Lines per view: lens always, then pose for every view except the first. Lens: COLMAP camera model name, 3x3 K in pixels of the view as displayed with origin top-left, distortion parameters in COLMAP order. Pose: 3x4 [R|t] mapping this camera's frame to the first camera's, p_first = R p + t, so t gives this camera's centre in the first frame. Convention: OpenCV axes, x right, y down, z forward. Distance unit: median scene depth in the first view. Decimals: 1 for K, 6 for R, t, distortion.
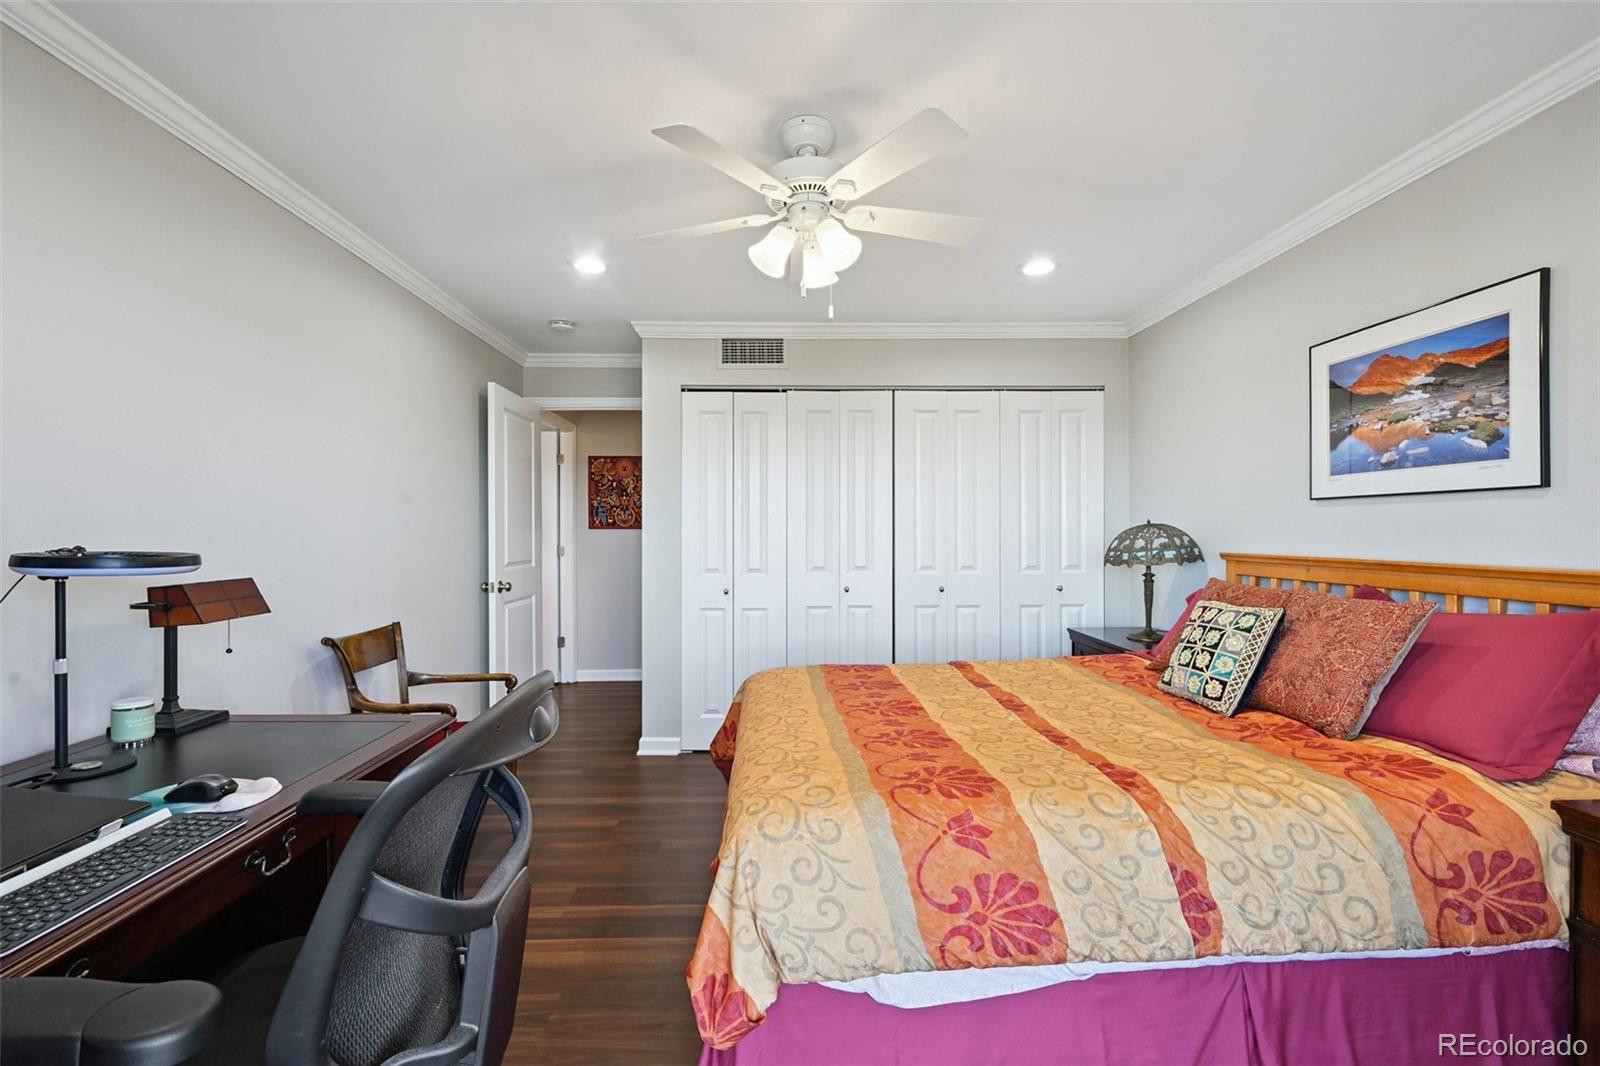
lens RADIAL K [[671.3, 0, 794.7], [0, 671.3, 531.0], [0, 0, 1]] dist [-0.001295, 0.000422]
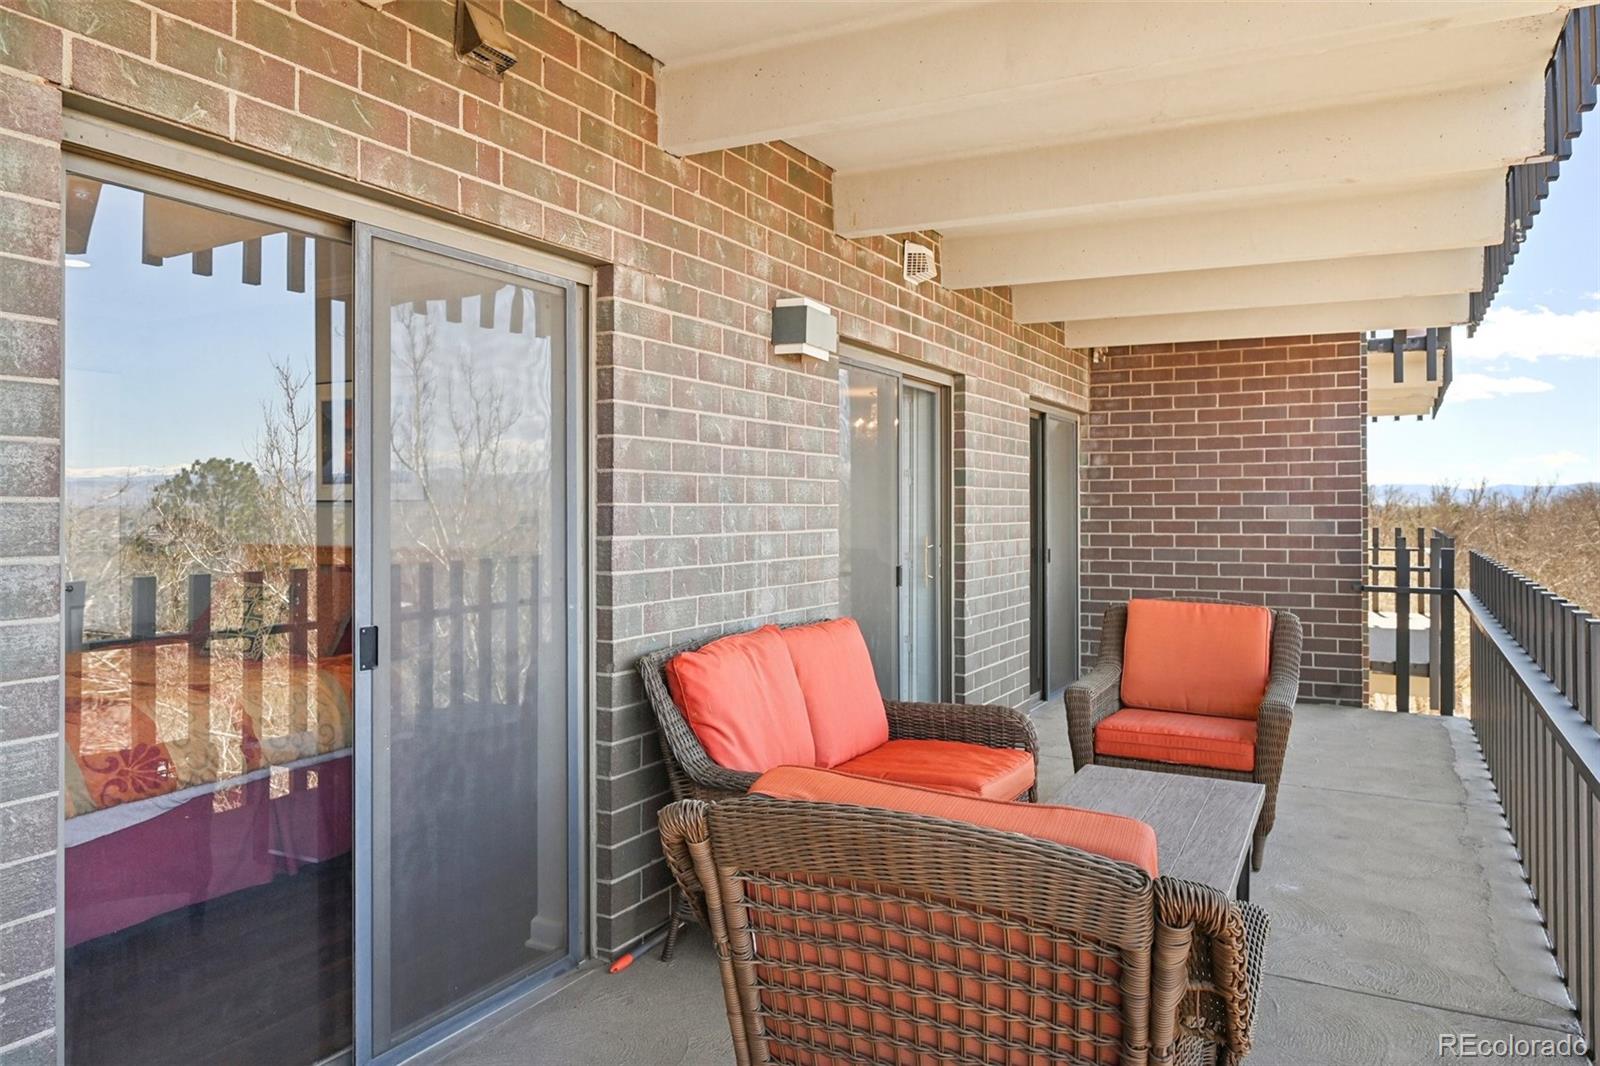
lens RADIAL K [[1118.7, 0, 797.0], [0, 1118.7, 526.6], [0, 0, 1]] dist [-0.006116, -0.000267]
pose [[0.494044, -0.008396, 0.869397, -0.780072], [0.003758, 0.999965, 0.007521, -0.018068], [-0.869429, -0.000448, 0.494058, -1.078431]]
